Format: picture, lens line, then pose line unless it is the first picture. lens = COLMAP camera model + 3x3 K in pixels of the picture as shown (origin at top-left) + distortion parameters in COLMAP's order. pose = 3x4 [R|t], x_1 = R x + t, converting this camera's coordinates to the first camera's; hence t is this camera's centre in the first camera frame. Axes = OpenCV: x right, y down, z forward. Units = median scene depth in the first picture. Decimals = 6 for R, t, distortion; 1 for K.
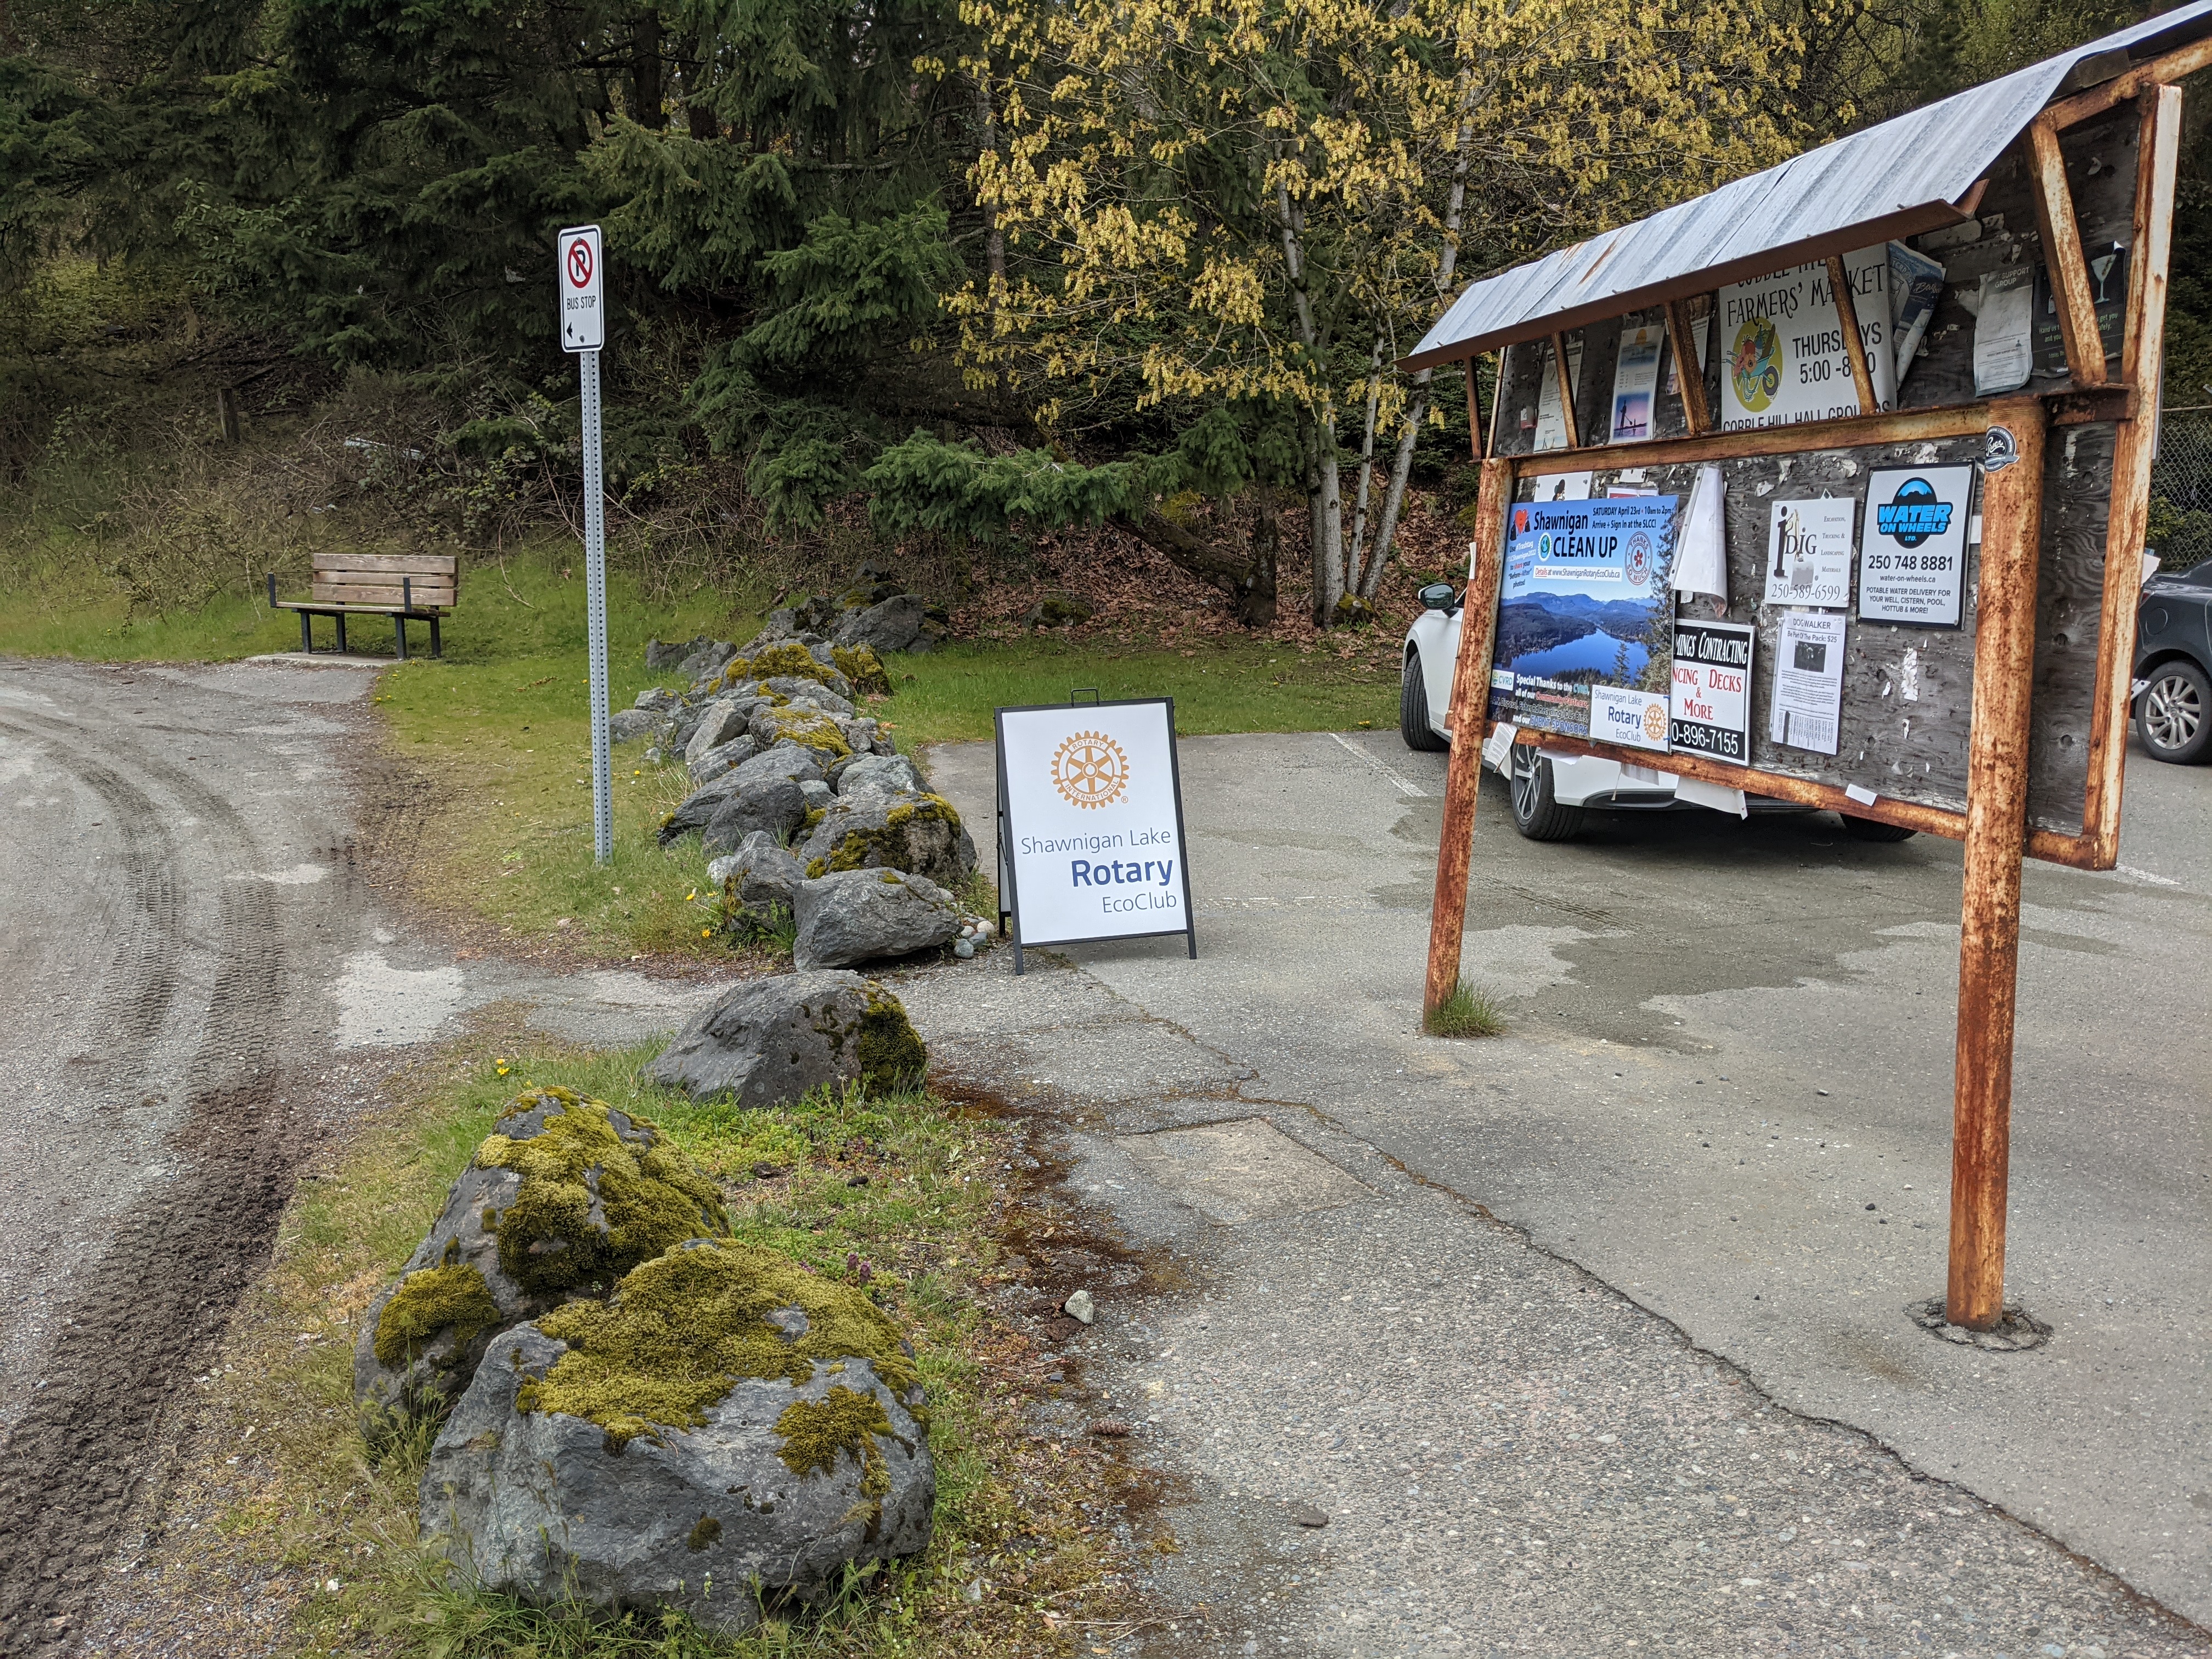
lens RADIAL K [[1723.9, 0, 1144.9], [0, 1723.9, 865.3], [0, 0, 1]] dist [0.065850, -0.084475]
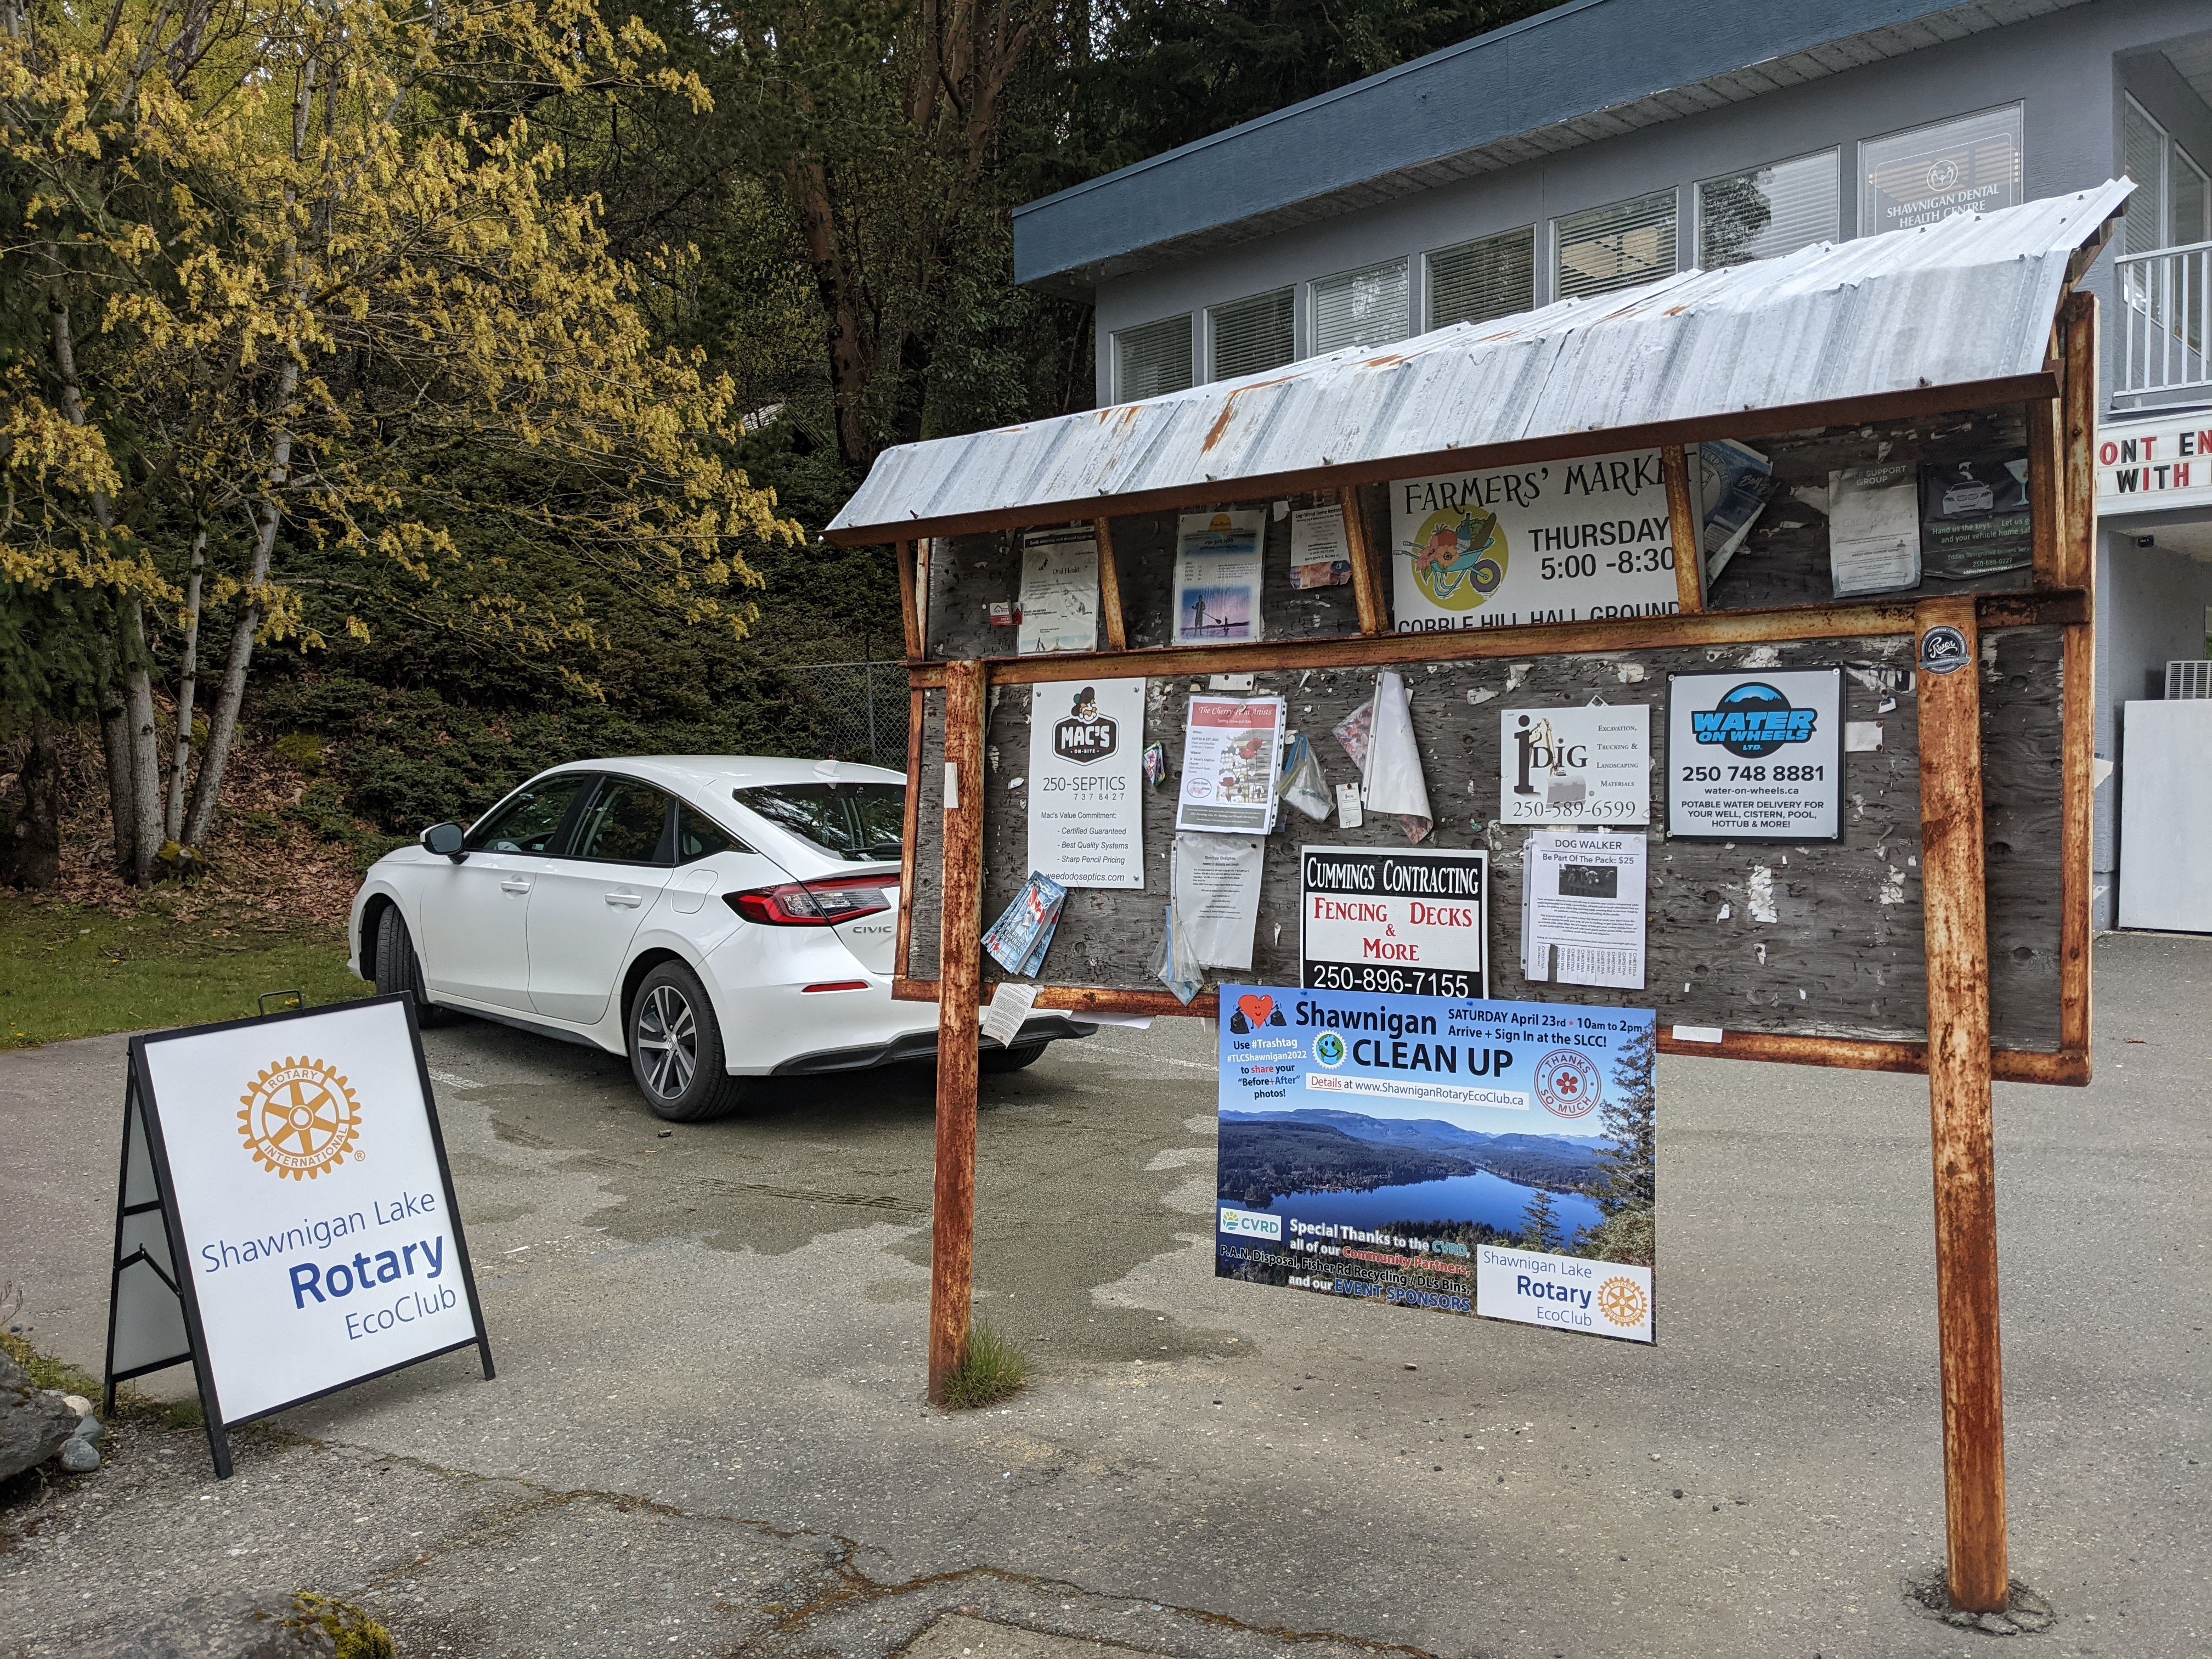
lens RADIAL K [[1723.9, 0, 1144.9], [0, 1723.9, 865.3], [0, 0, 1]] dist [0.065850, -0.084475]
pose [[0.737306, -0.043382, 0.674164, -0.366327], [0.133961, 0.987508, -0.082962, -0.082581], [-0.662144, 0.151480, 0.733907, 0.486529]]
